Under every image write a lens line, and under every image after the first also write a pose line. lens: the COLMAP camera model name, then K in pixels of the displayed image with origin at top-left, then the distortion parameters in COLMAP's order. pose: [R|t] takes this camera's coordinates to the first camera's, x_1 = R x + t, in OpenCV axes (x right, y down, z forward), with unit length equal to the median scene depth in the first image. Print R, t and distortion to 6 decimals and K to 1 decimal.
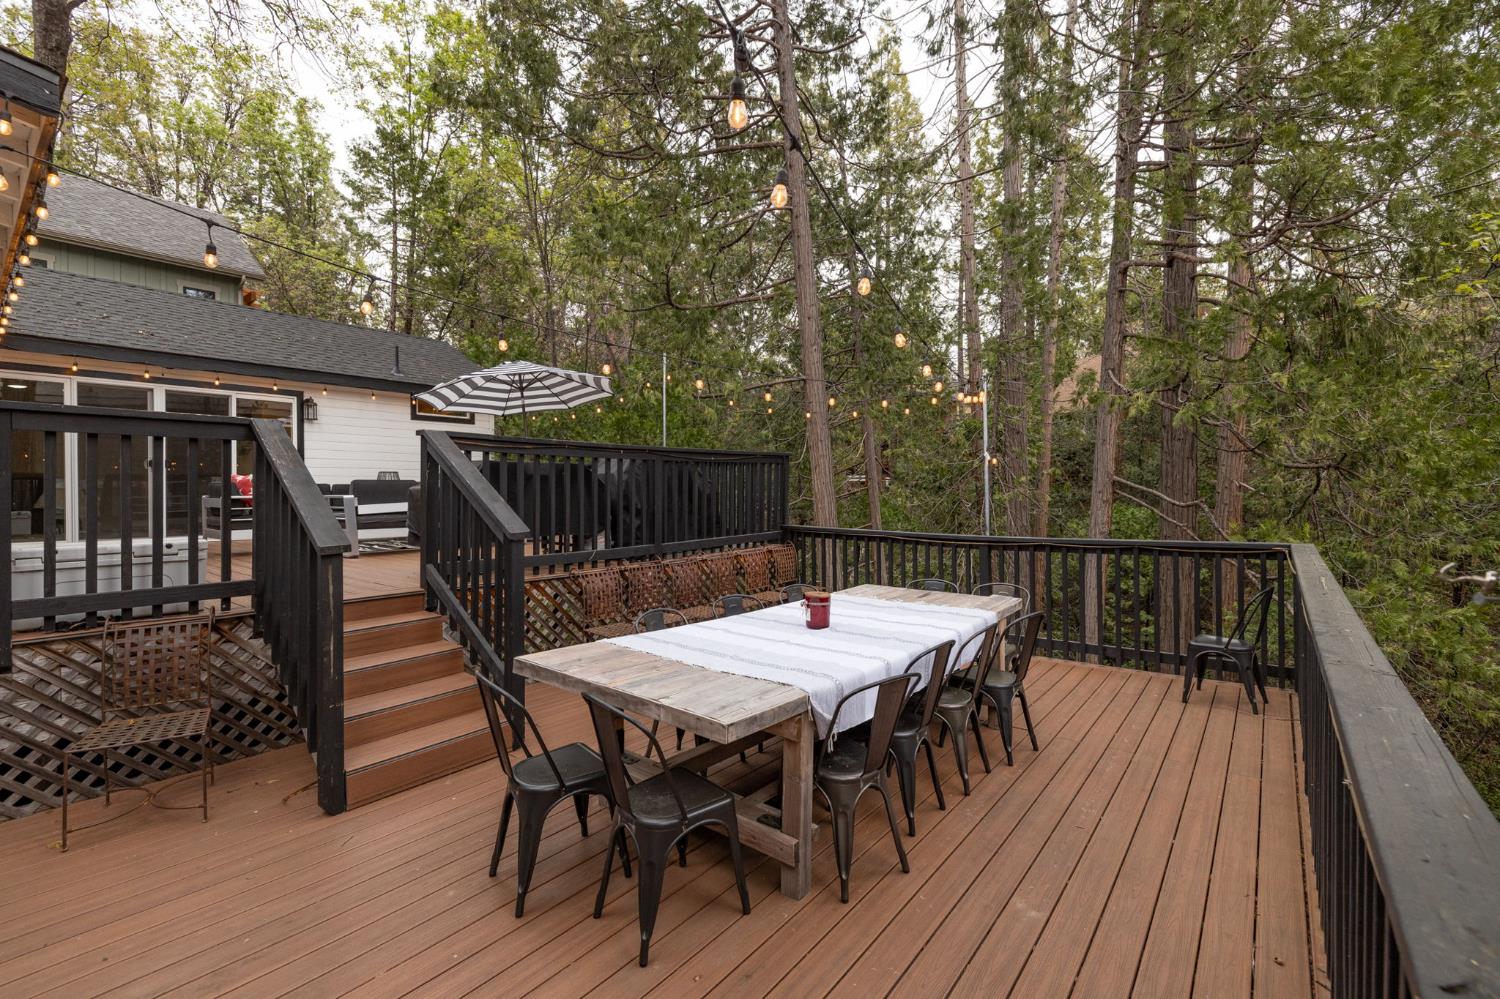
lens RADIAL K [[631.1, 0, 757.3], [0, 631.1, 499.1], [0, 0, 1]] dist [-0.000771, -0.000068]
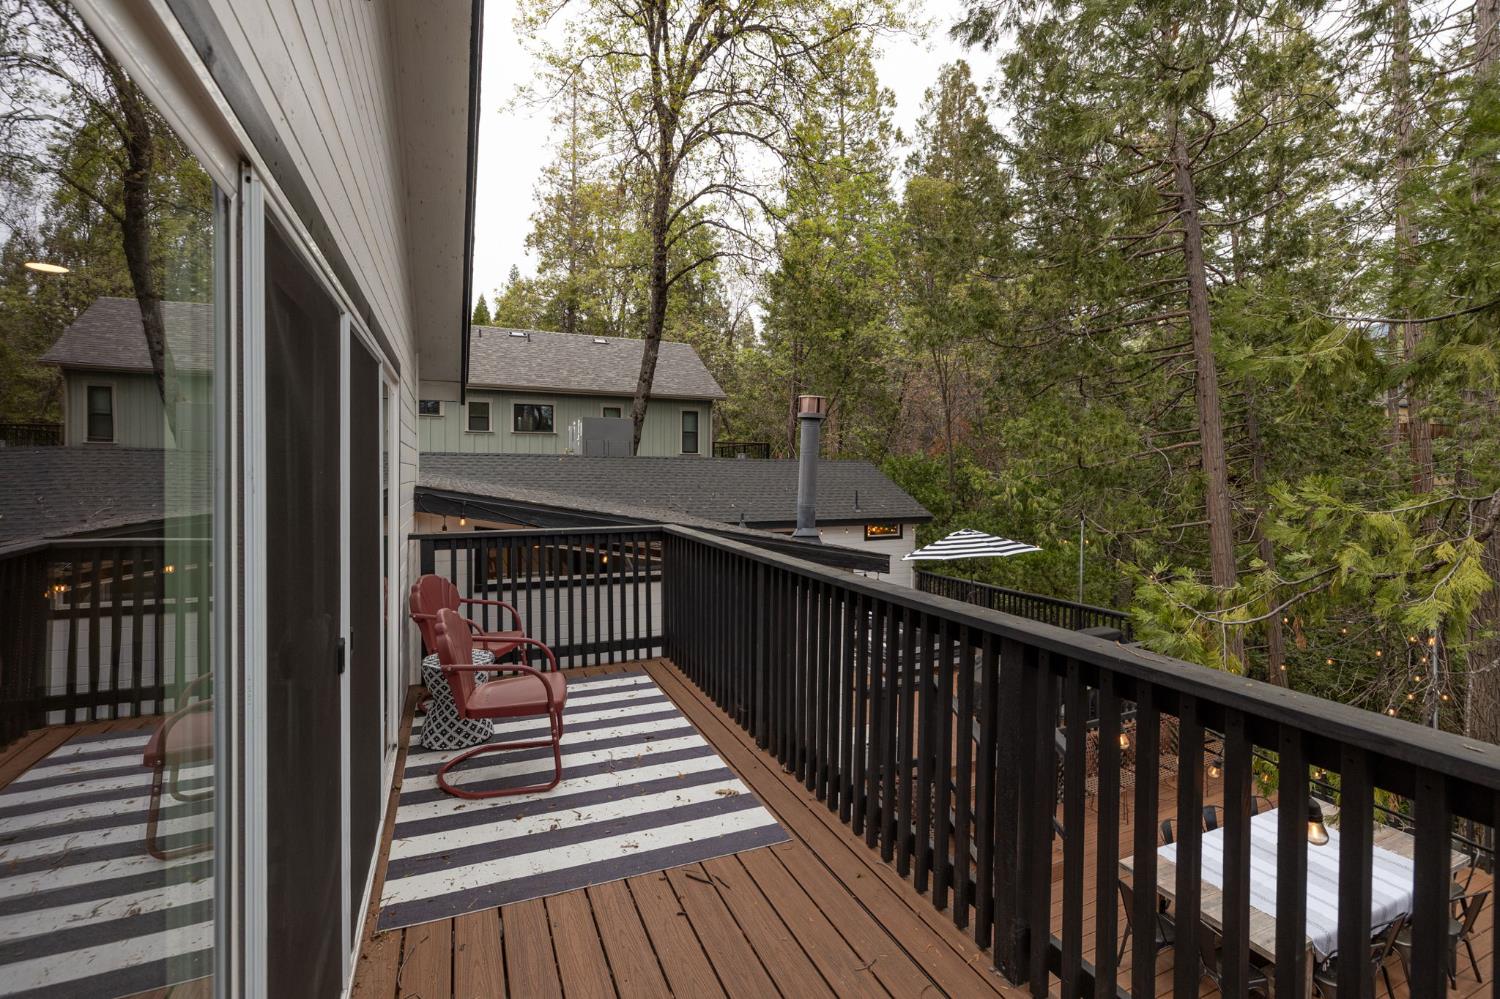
lens RADIAL K [[639.8, 0, 724.1], [0, 639.8, 477.4], [0, 0, 1]] dist [0.000248, -0.000227]
pose [[0.883060, 0.012737, -0.469087, -0.220821], [-0.004252, 0.999808, 0.019144, -0.415472], [0.469240, -0.014911, 0.882945, -0.579743]]
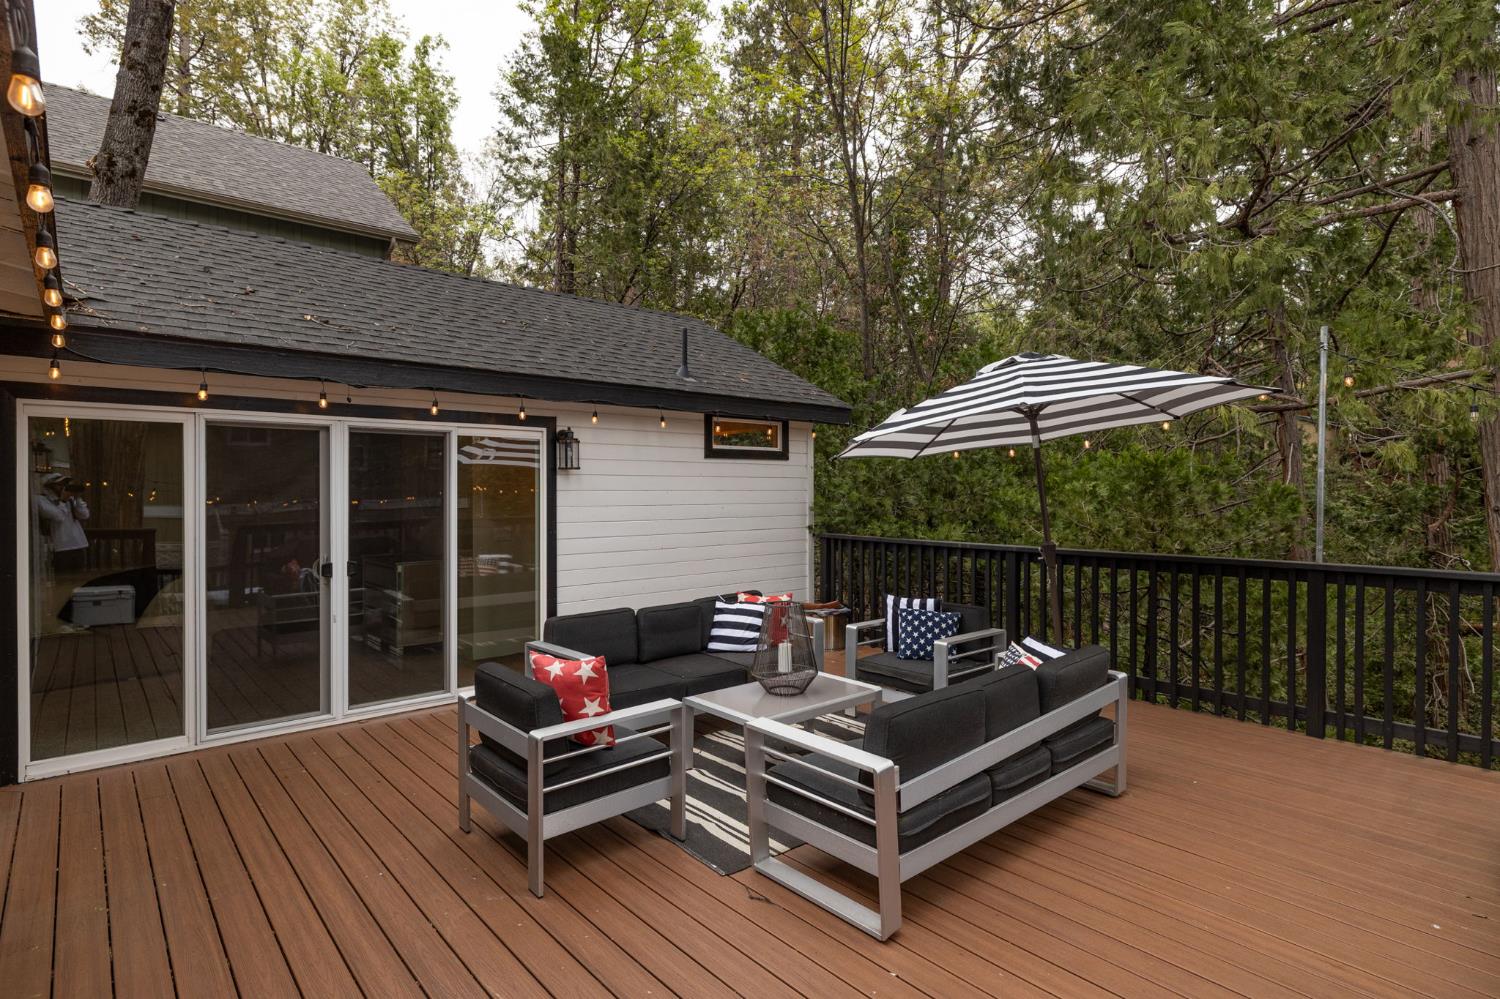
lens RADIAL K [[718.2, 0, 742.8], [0, 718.2, 488.7], [0, 0, 1]] dist [-0.001253, -0.000632]
pose [[0.986395, 0.006620, -0.164257, -0.578154], [-0.007074, 0.999973, -0.002183, -0.137040], [0.164238, 0.003315, 0.986415, 0.520757]]
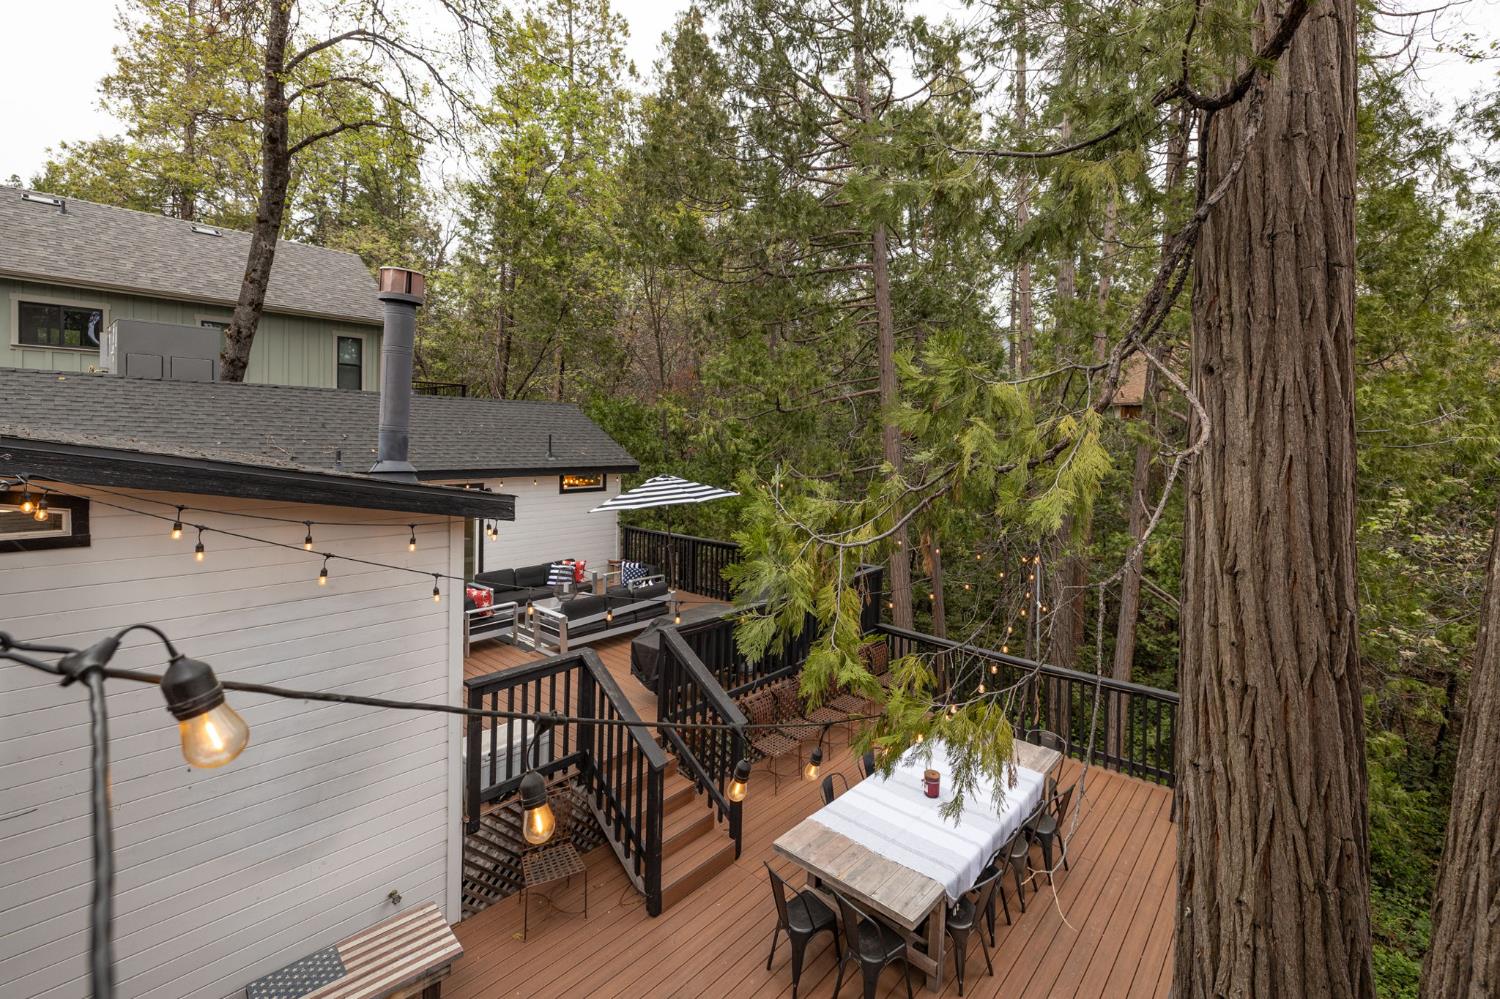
lens RADIAL K [[643.3, 0, 786.8], [0, 643.3, 442.8], [0, 0, 1]] dist [-0.000607, 0.000281]
pose [[0.999550, 0.025209, -0.016235, -0.135453], [-0.024991, 0.999597, 0.013468, -0.355284], [0.016568, -0.013056, 0.999778, -0.316696]]
